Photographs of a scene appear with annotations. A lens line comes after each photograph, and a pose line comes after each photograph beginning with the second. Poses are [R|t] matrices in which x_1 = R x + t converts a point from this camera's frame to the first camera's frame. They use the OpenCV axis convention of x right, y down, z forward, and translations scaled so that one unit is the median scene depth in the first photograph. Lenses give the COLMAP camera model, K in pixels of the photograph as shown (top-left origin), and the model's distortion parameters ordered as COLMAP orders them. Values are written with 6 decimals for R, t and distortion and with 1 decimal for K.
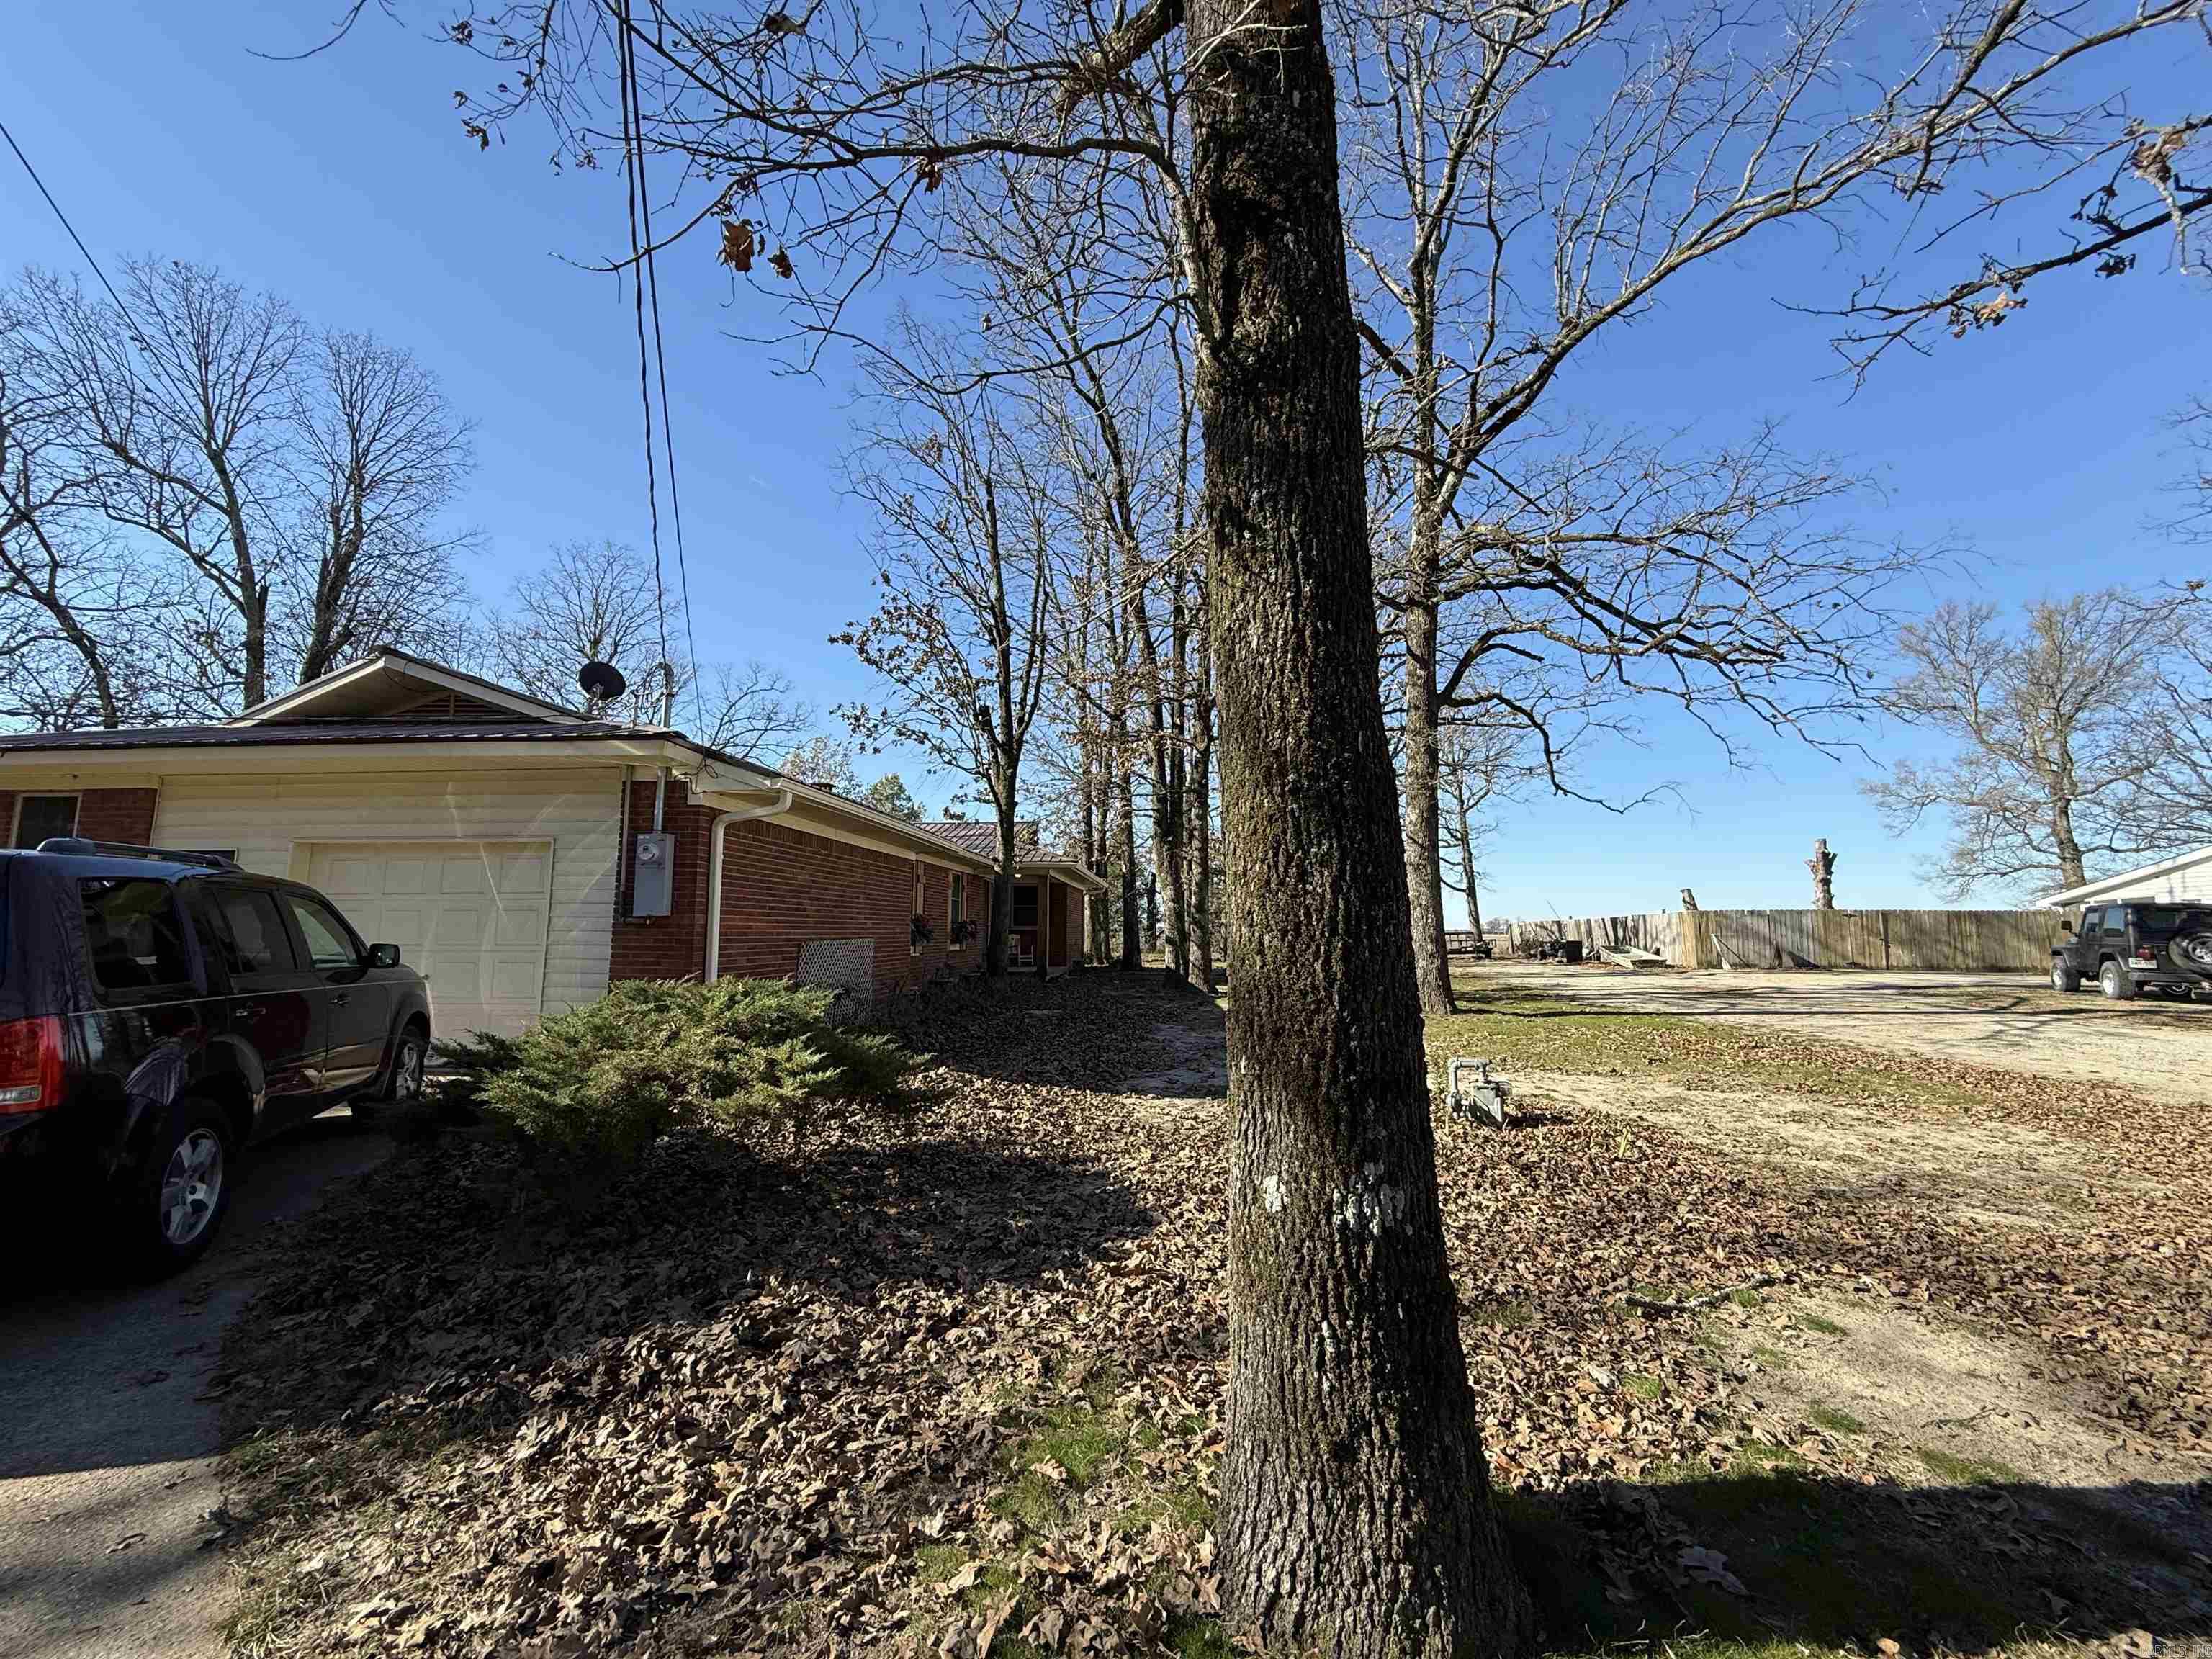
lens RADIAL K [[885.6, 0, 1108.0], [0, 885.6, 825.7], [0, 0, 1]] dist [-0.001229, -0.000090]
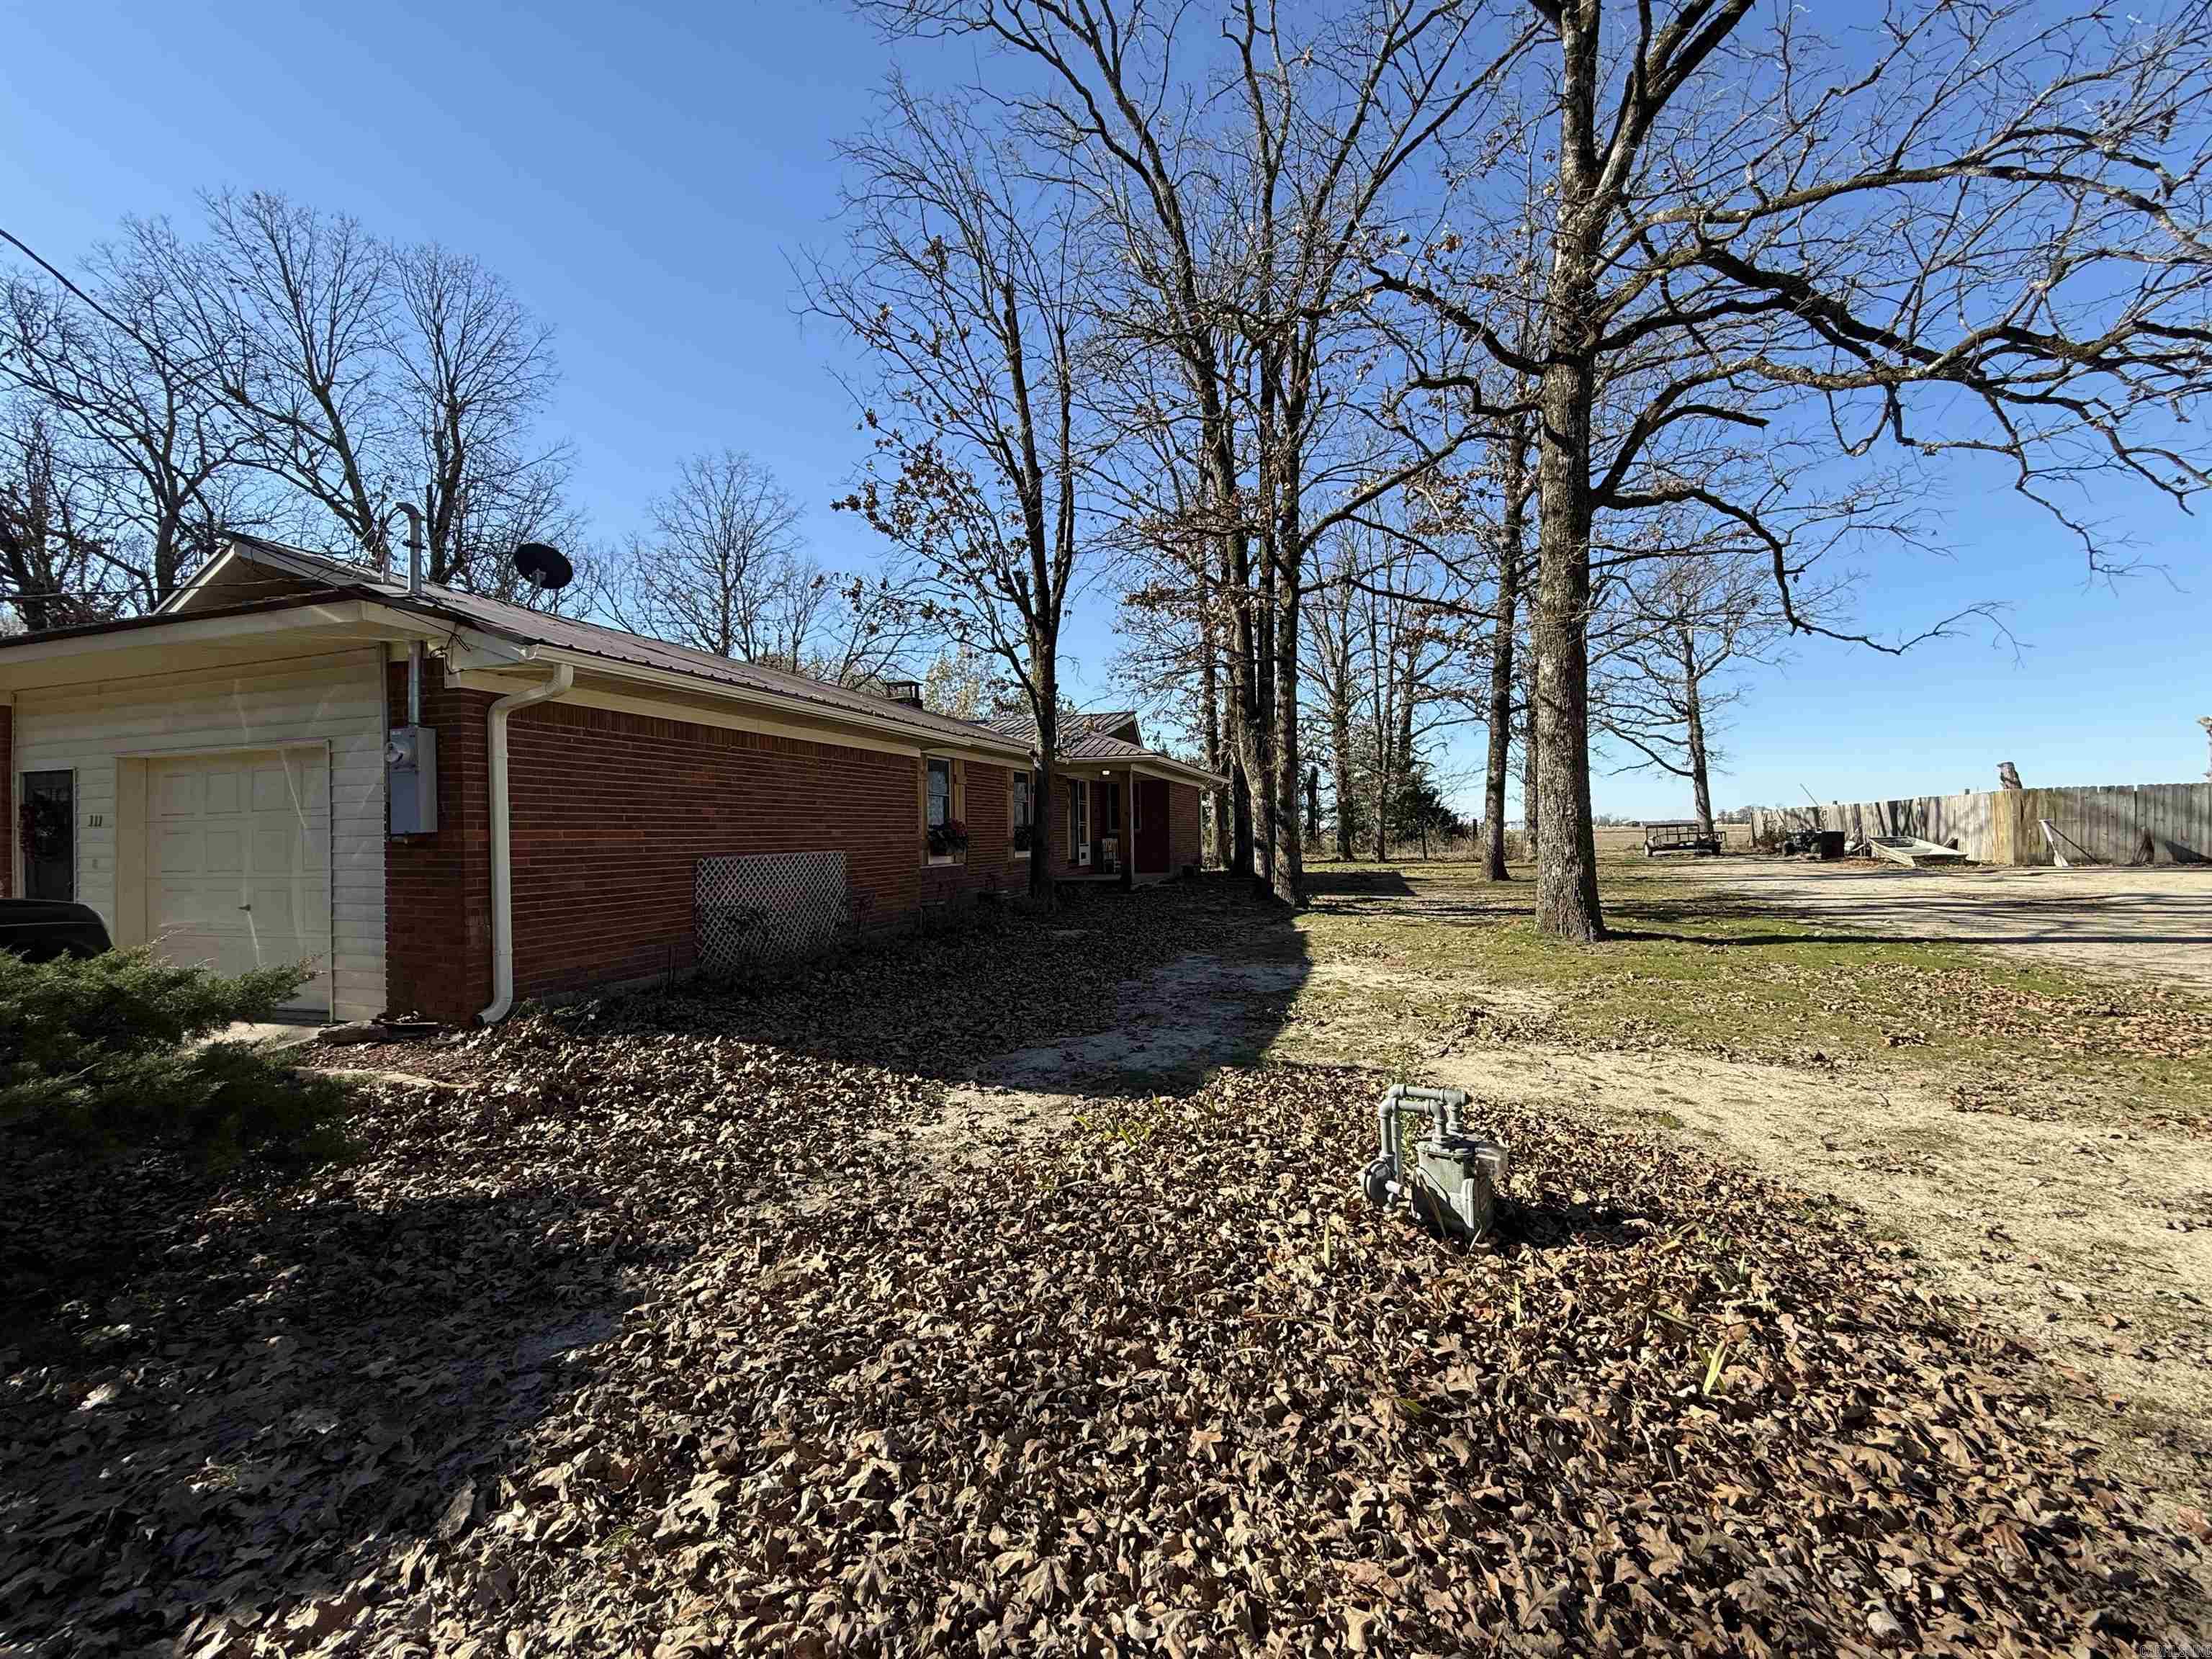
lens RADIAL K [[885.6, 0, 1107.5], [0, 885.6, 829.8], [0, 0, 1]] dist [-0.001229, -0.000090]
pose [[0.976044, -0.020915, -0.216564, 0.117402], [0.045954, 0.992731, 0.111237, 0.018249], [0.212663, -0.118525, 0.969910, 0.168536]]
